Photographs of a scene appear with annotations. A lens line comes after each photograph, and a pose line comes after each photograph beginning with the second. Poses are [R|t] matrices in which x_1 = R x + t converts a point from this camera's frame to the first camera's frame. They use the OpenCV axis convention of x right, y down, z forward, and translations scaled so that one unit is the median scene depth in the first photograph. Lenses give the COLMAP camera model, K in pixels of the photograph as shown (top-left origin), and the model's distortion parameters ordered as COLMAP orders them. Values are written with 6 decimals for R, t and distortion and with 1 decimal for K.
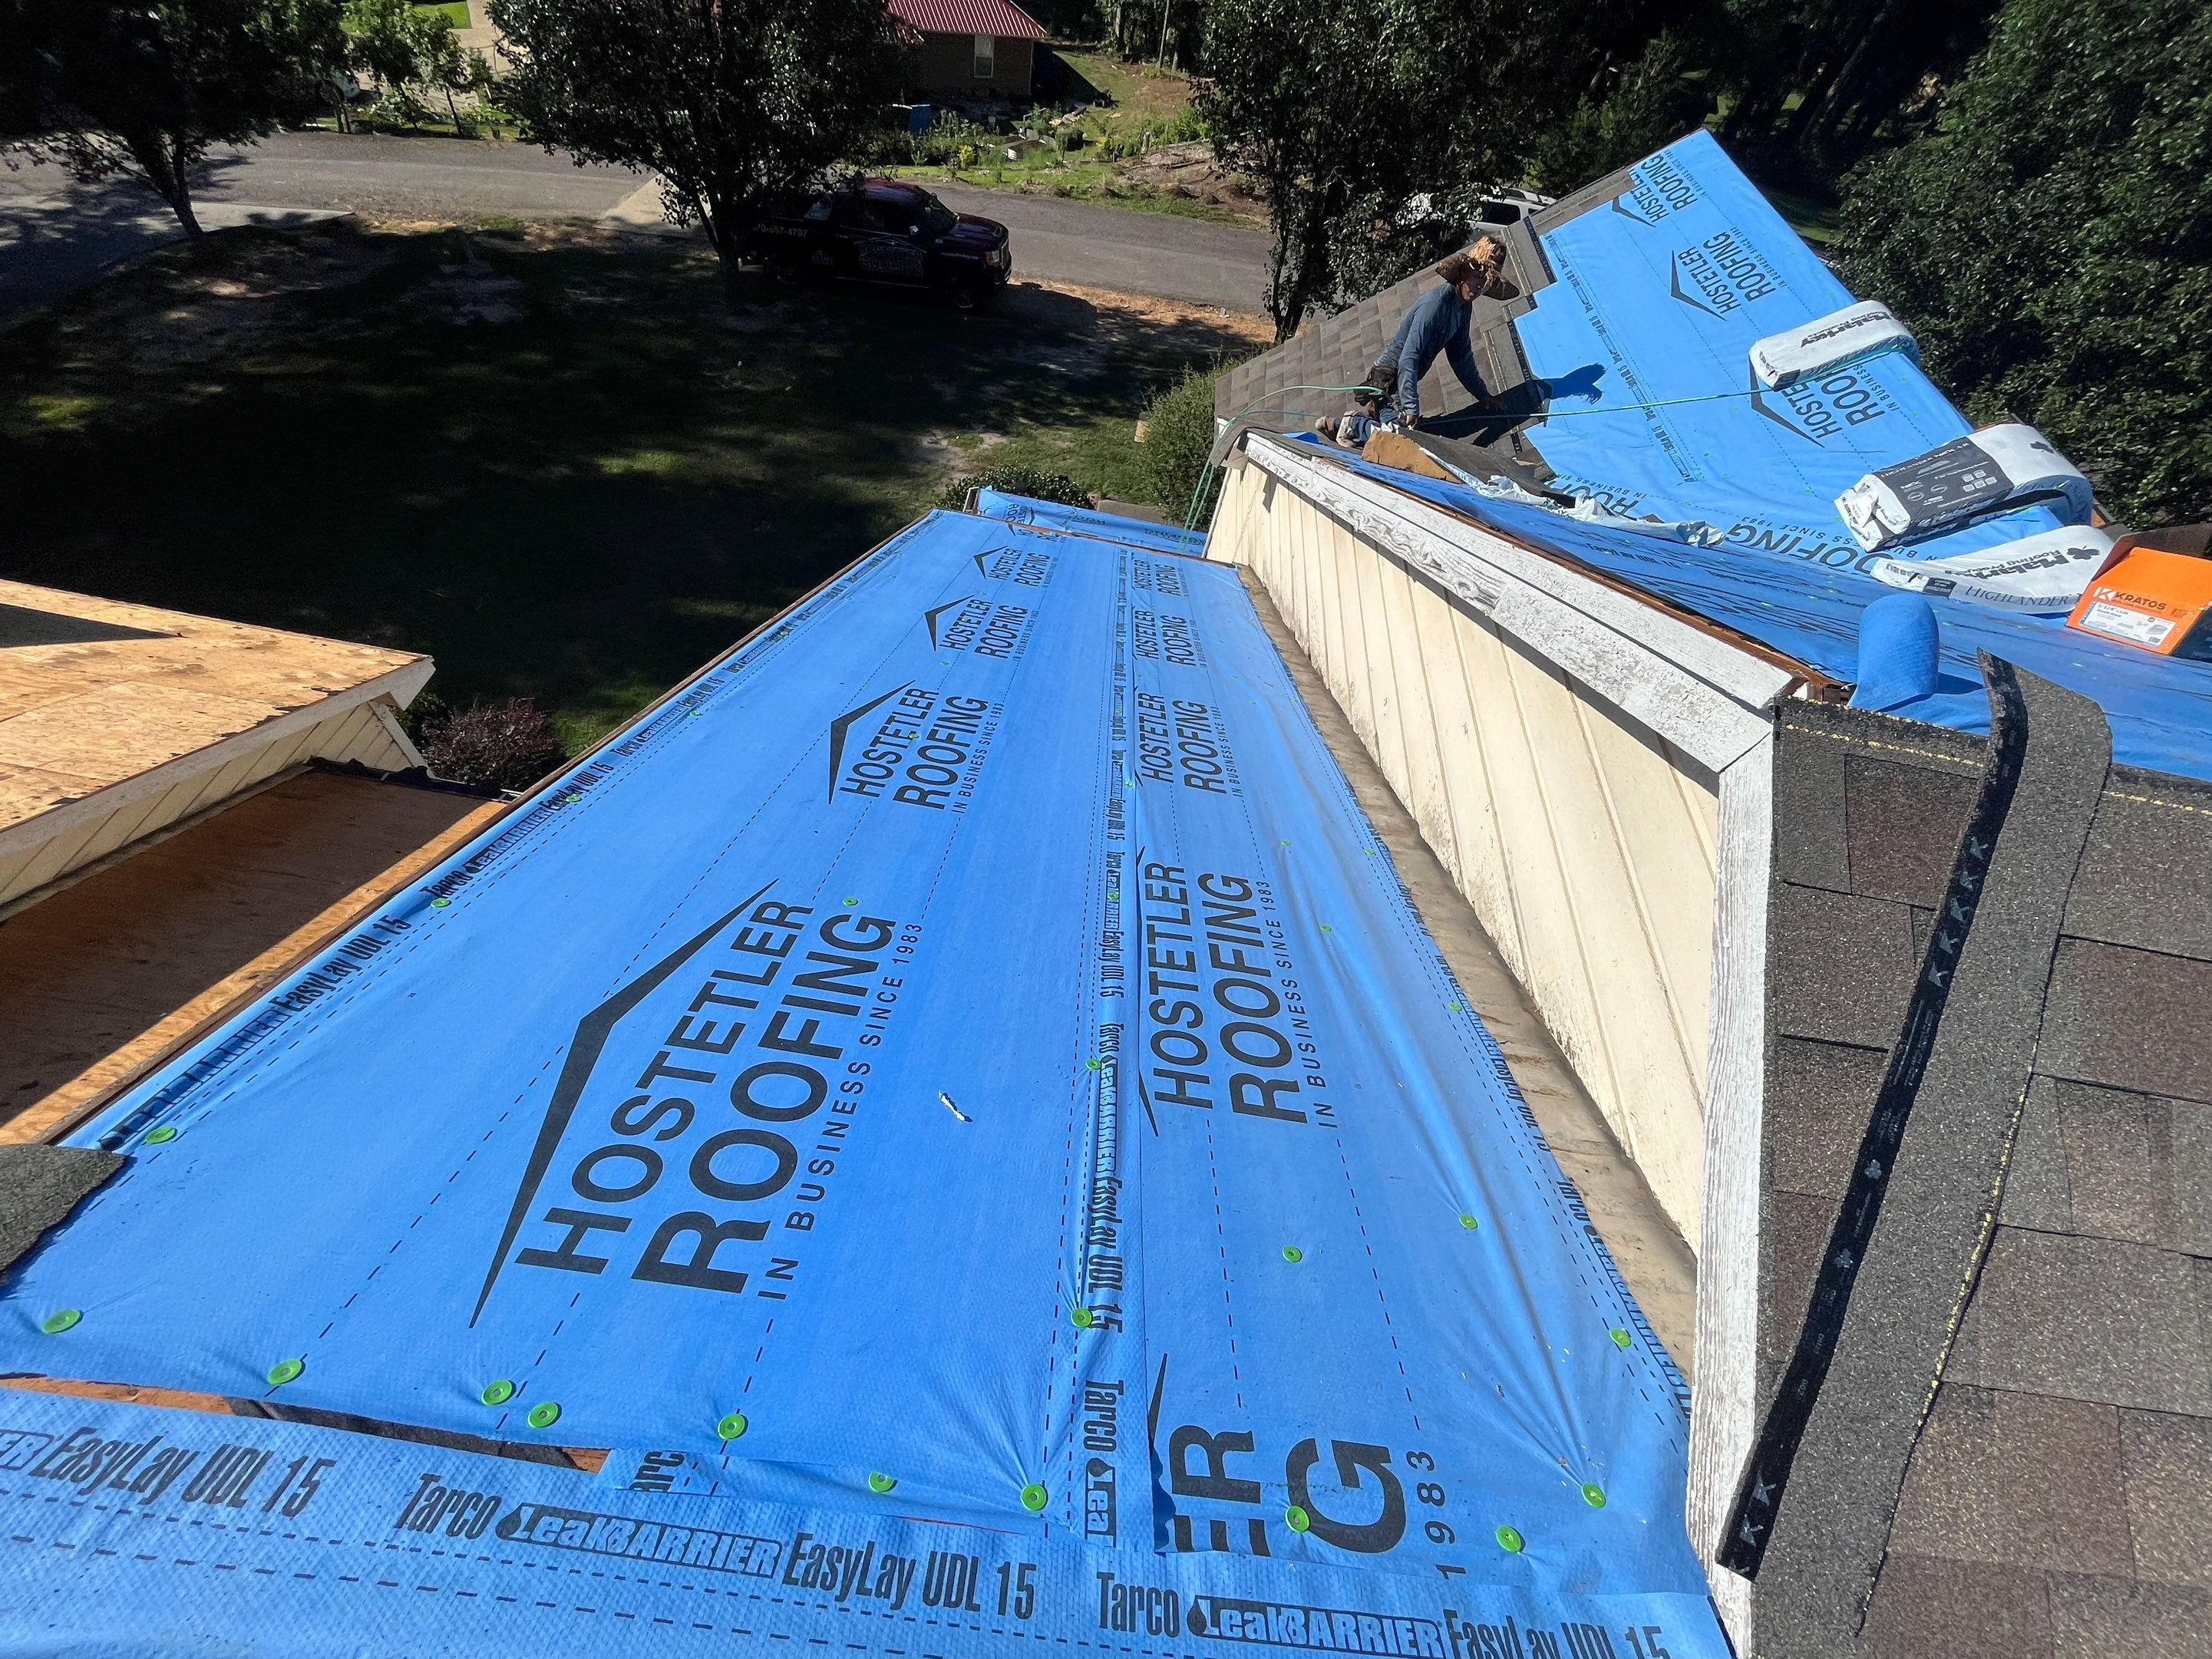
lens RADIAL K [[886.3, 0, 1111.6], [0, 886.3, 835.7], [0, 0, 1]] dist [-0.002633, -0.000357]
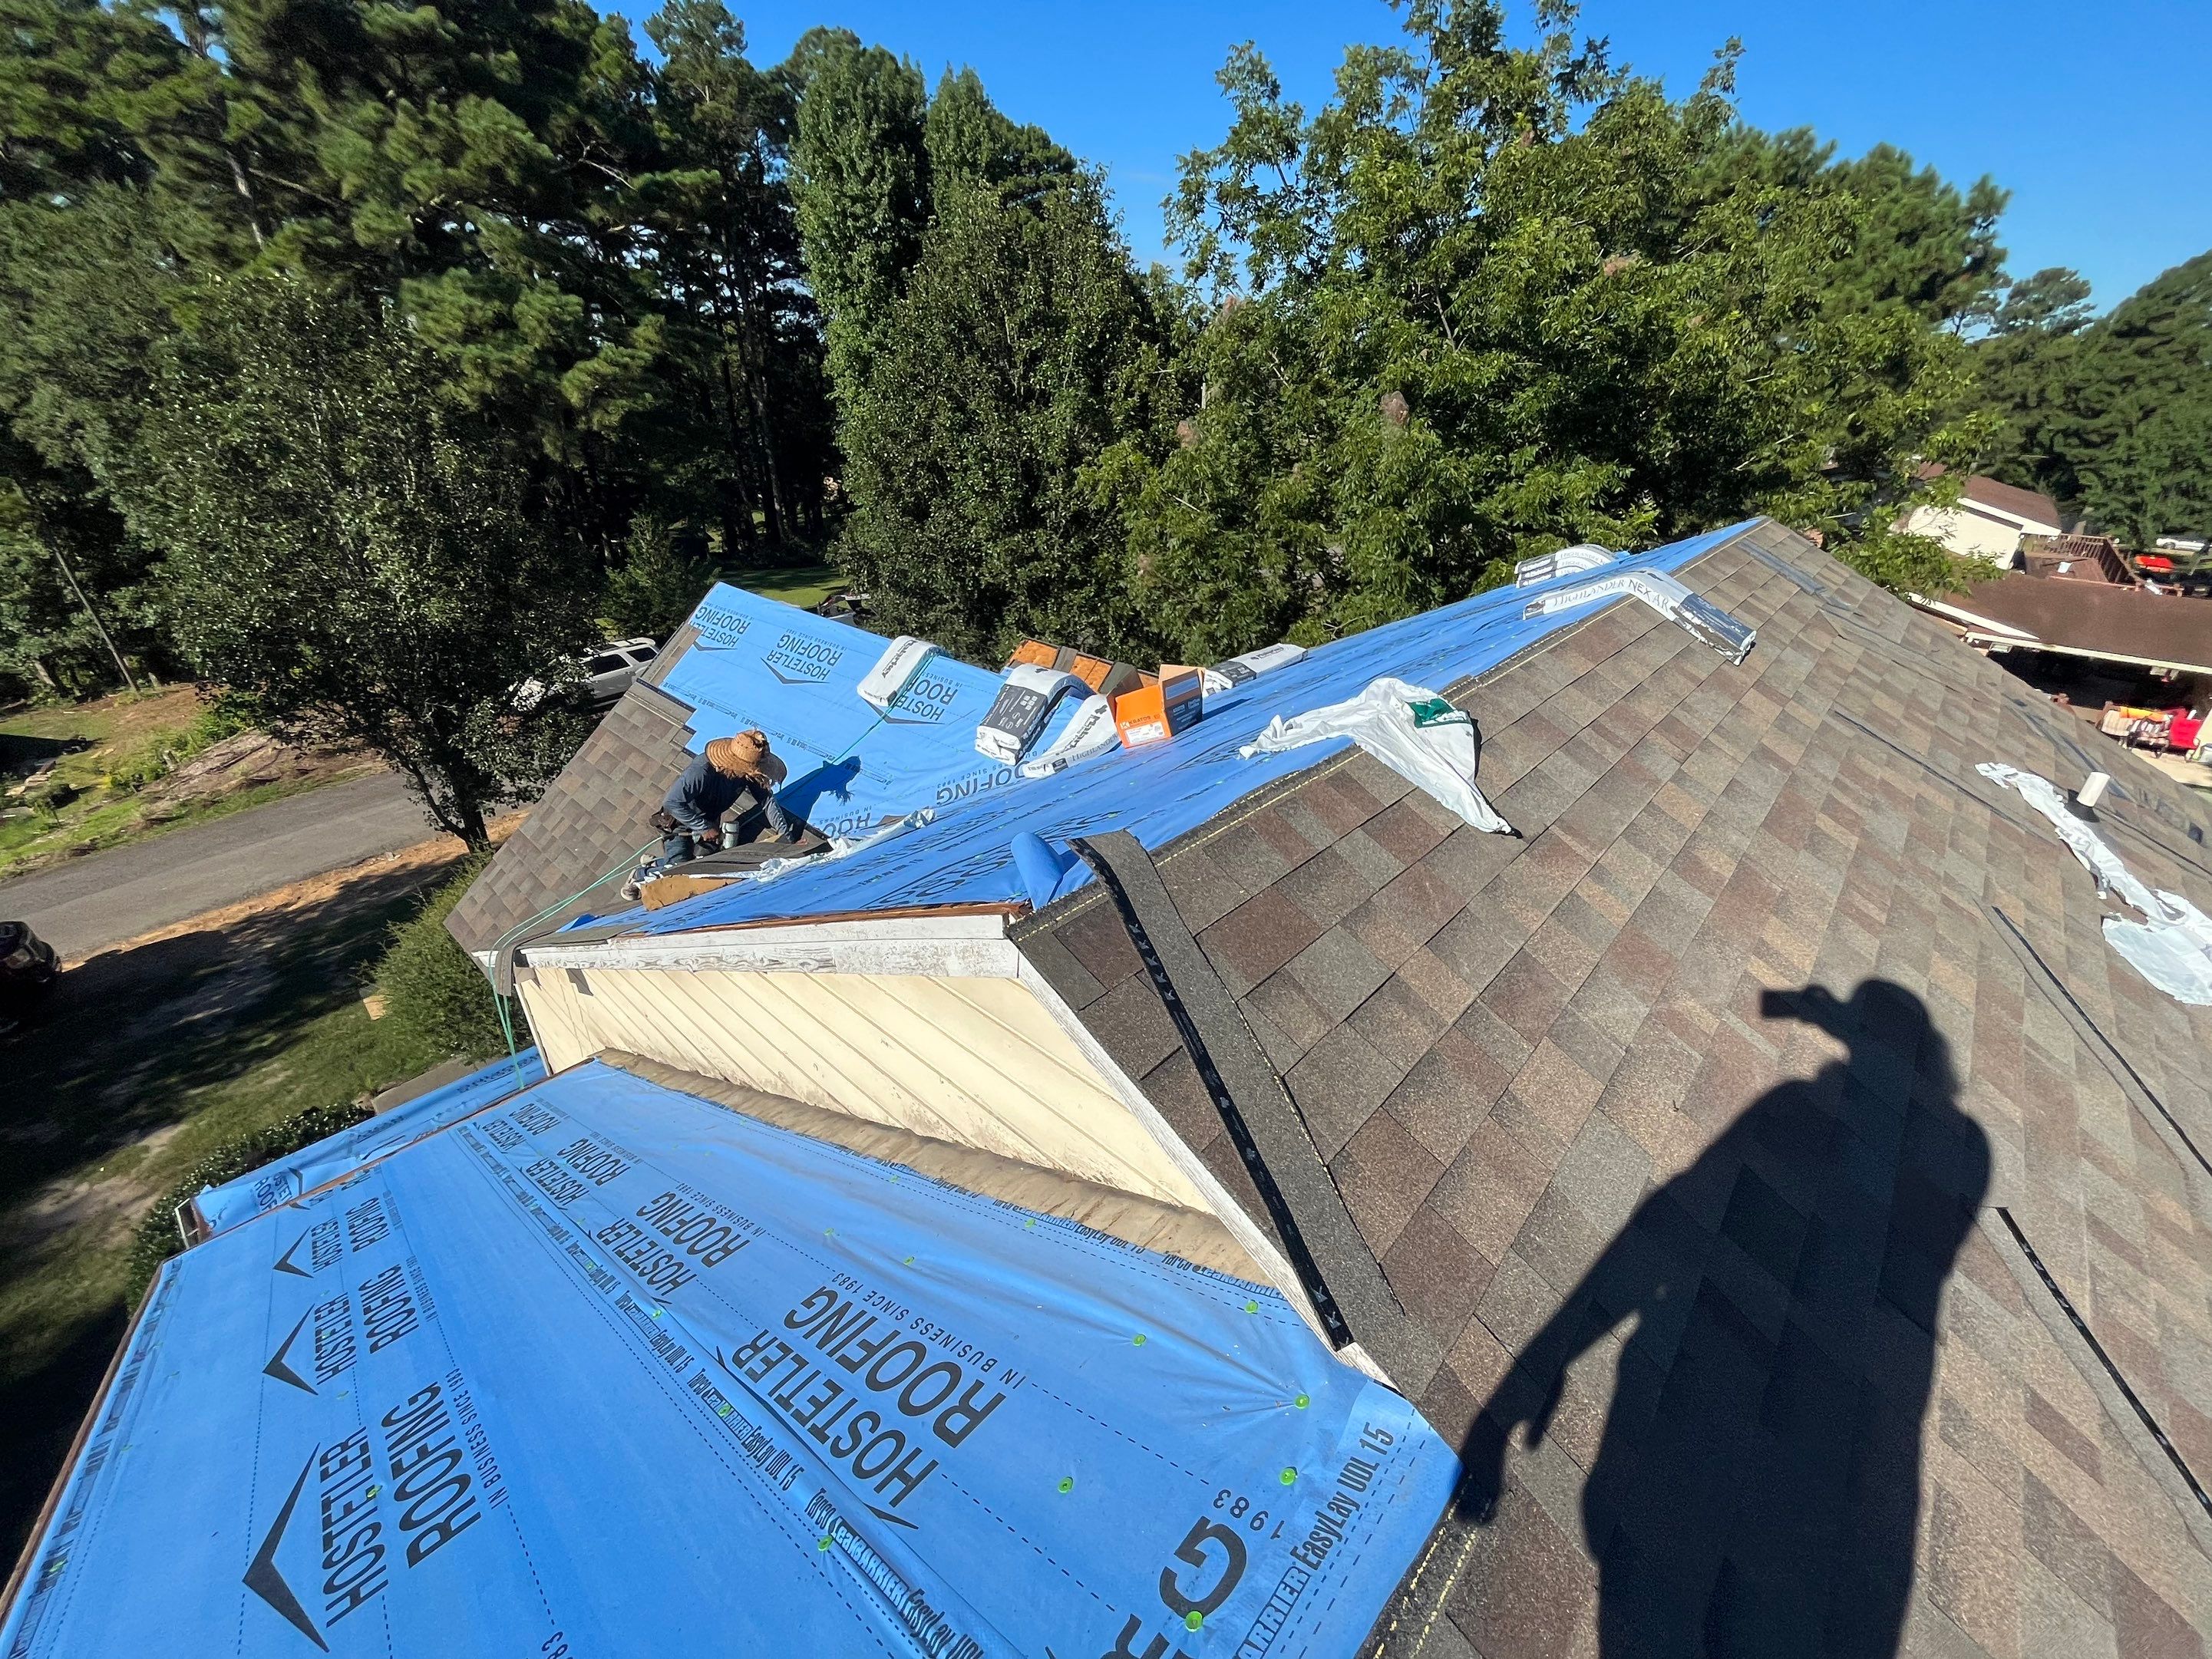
lens RADIAL K [[915.3, 0, 1106.0], [0, 915.3, 829.5], [0, 0, 1]] dist [0.006208, -0.003508]
pose [[0.599743, -0.500291, 0.624514, -0.041227], [0.696728, 0.710322, -0.100062, 0.005699], [-0.393546, 0.495128, 0.774577, -0.182107]]
